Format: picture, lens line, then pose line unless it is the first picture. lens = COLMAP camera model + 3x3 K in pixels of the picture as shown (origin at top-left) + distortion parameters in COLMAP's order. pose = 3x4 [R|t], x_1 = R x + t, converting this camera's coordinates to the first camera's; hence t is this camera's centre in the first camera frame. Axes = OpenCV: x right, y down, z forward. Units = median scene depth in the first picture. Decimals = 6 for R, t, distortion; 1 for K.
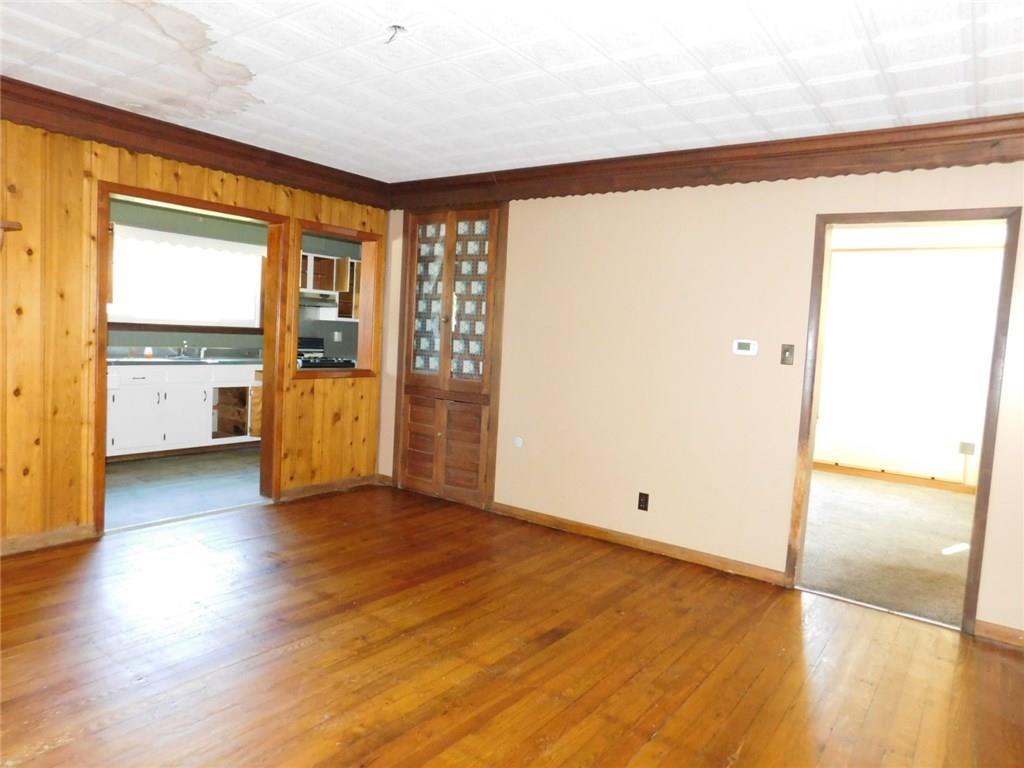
lens RADIAL K [[673.9, 0, 512.9], [0, 673.9, 383.4], [0, 0, 1]] dist [-0.052945, 0.030440]
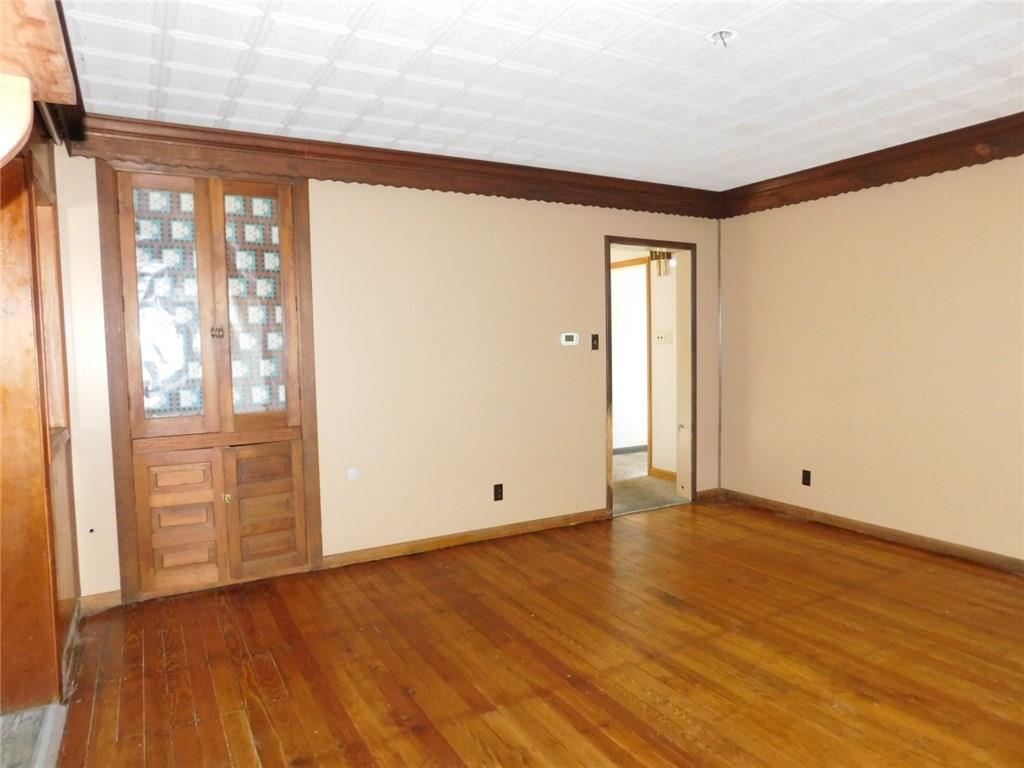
lens RADIAL K [[673.9, 0, 514.6], [0, 673.9, 381.8], [0, 0, 1]] dist [-0.052945, 0.030440]
pose [[0.410950, -0.123606, 0.903239, -0.756043], [0.113892, 0.989965, 0.083656, -0.084241], [-0.904516, 0.068493, 0.420904, 0.538870]]
